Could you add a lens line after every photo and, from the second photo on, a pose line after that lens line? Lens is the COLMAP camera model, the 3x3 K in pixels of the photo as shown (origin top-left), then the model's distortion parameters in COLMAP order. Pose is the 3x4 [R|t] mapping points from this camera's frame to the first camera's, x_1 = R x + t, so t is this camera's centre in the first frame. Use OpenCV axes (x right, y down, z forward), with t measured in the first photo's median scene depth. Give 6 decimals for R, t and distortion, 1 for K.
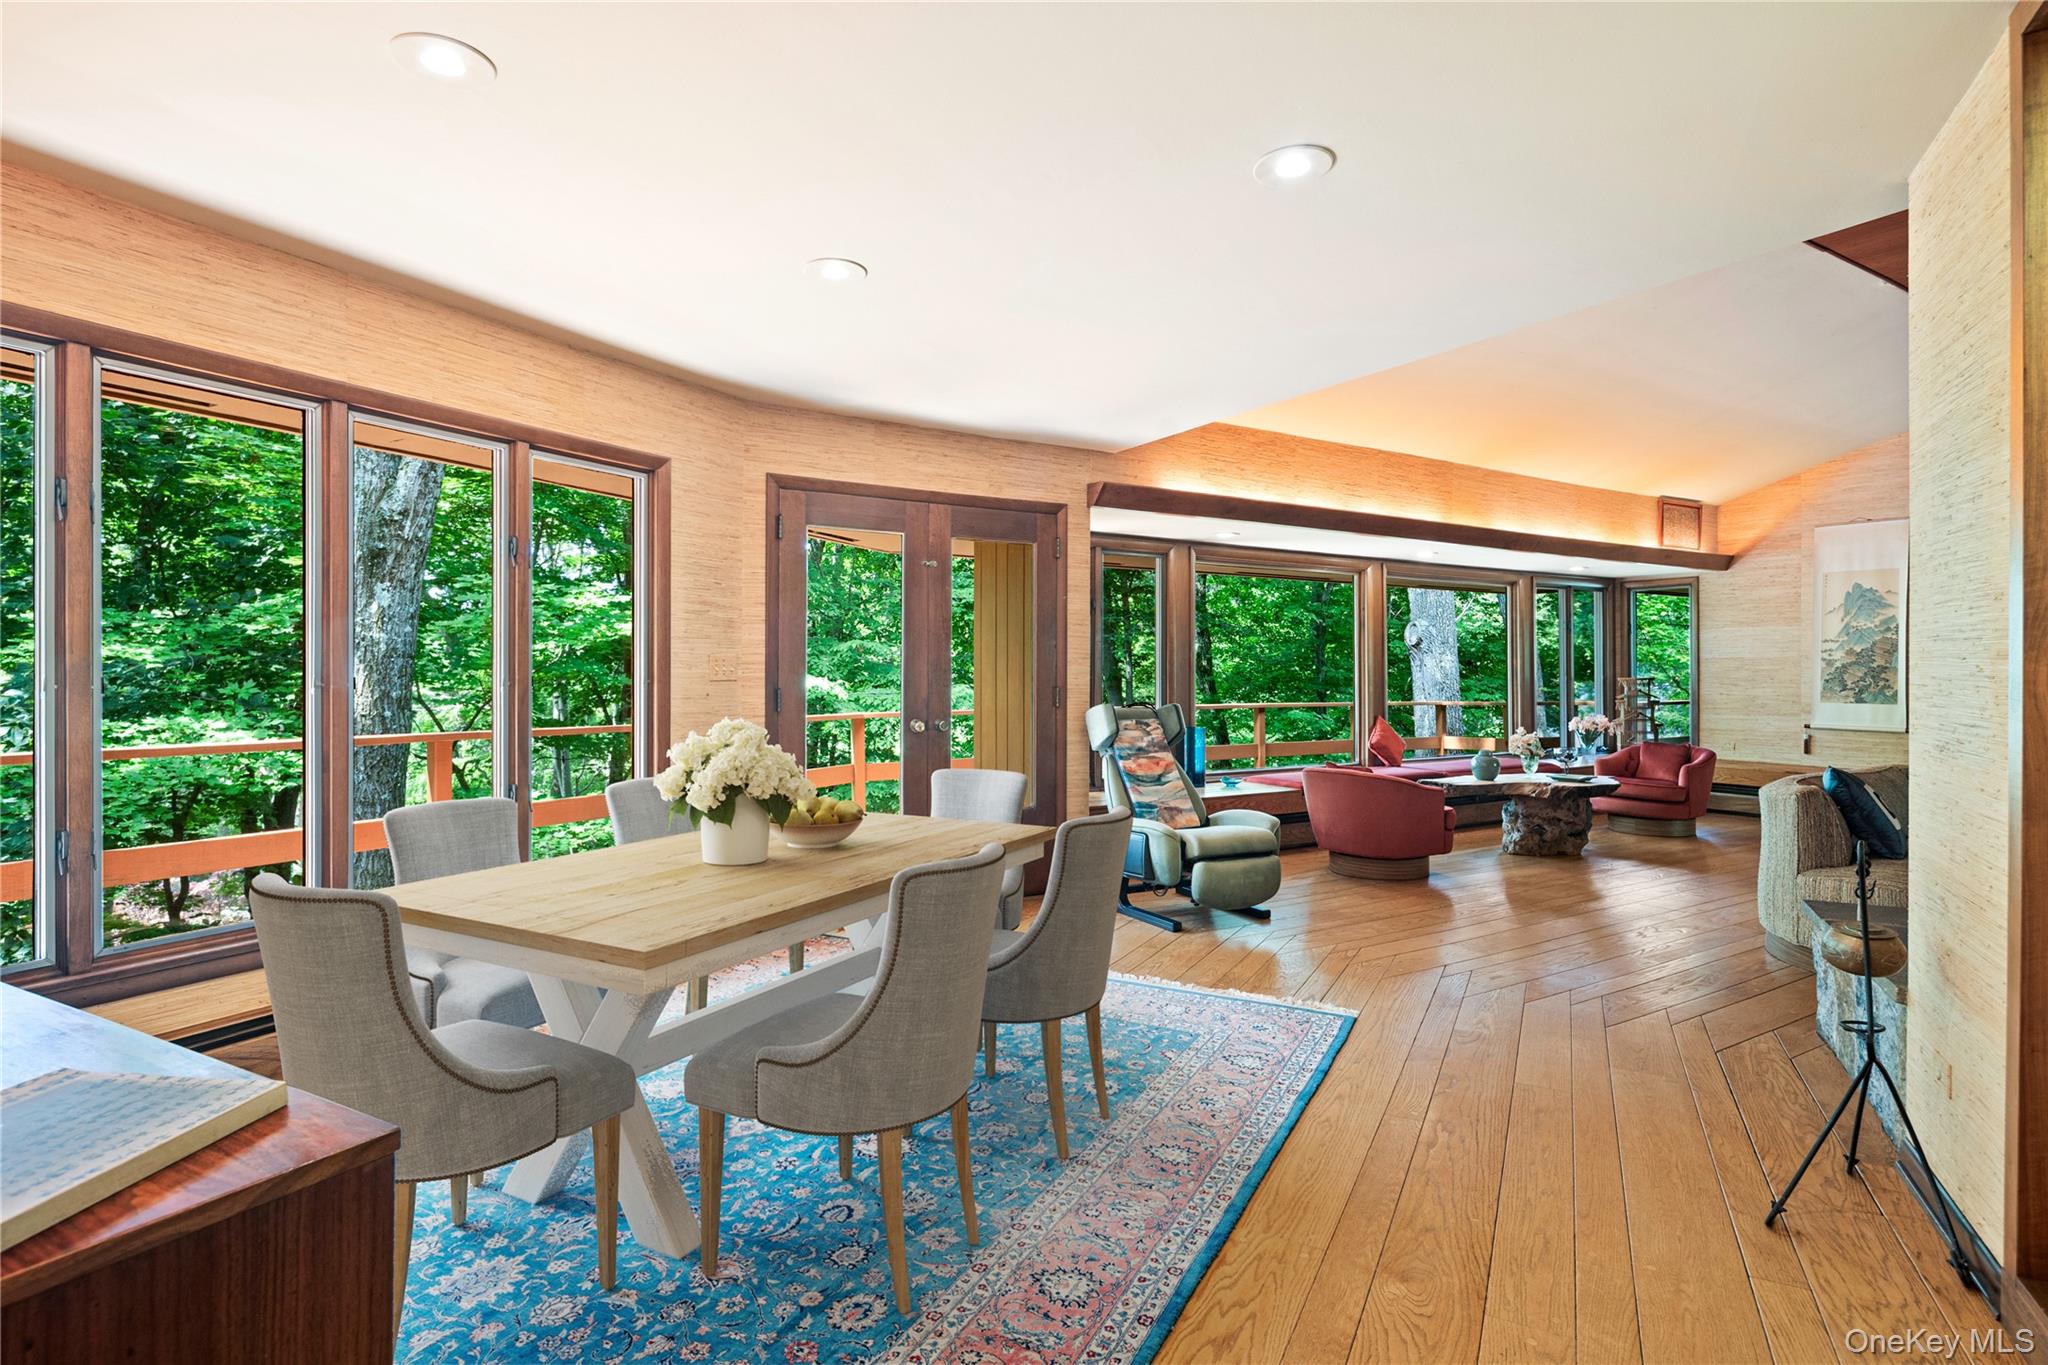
lens RADIAL K [[1018.0, 0, 1027.4], [0, 1018.0, 673.7], [0, 0, 1]] dist [-0.001485, -0.000837]
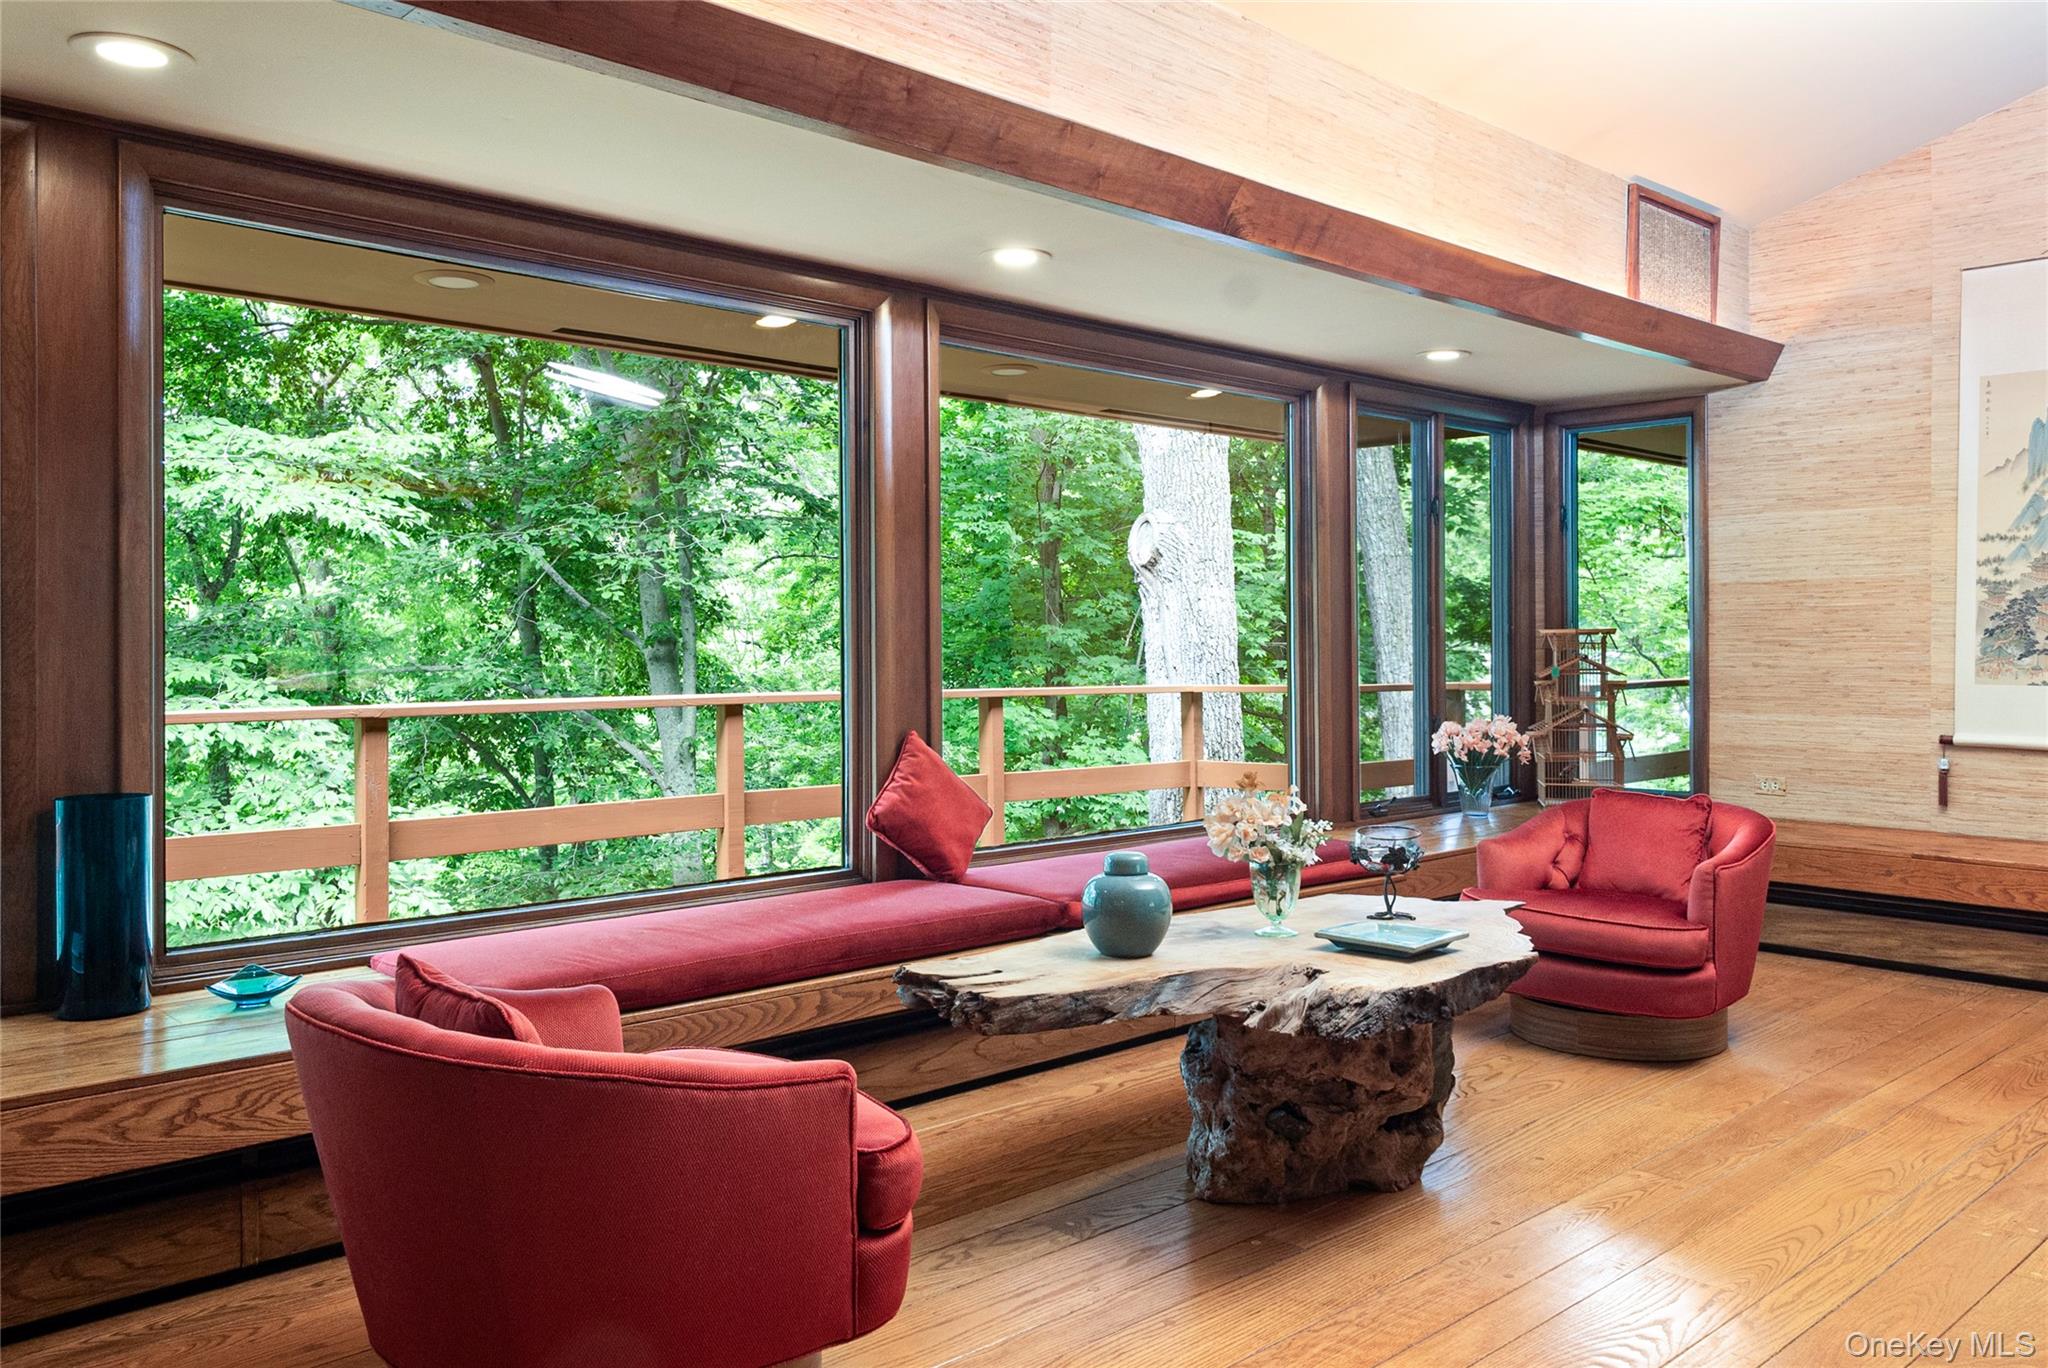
lens RADIAL K [[1538.1, 0, 1025.9], [0, 1538.1, 643.7], [0, 0, 1]] dist [-0.008393, 0.009602]
pose [[0.980203, -0.000856, 0.197995, 0.253565], [0.000533, 0.999998, 0.001680, 0.009850], [-0.197996, -0.001541, 0.980202, 0.430387]]
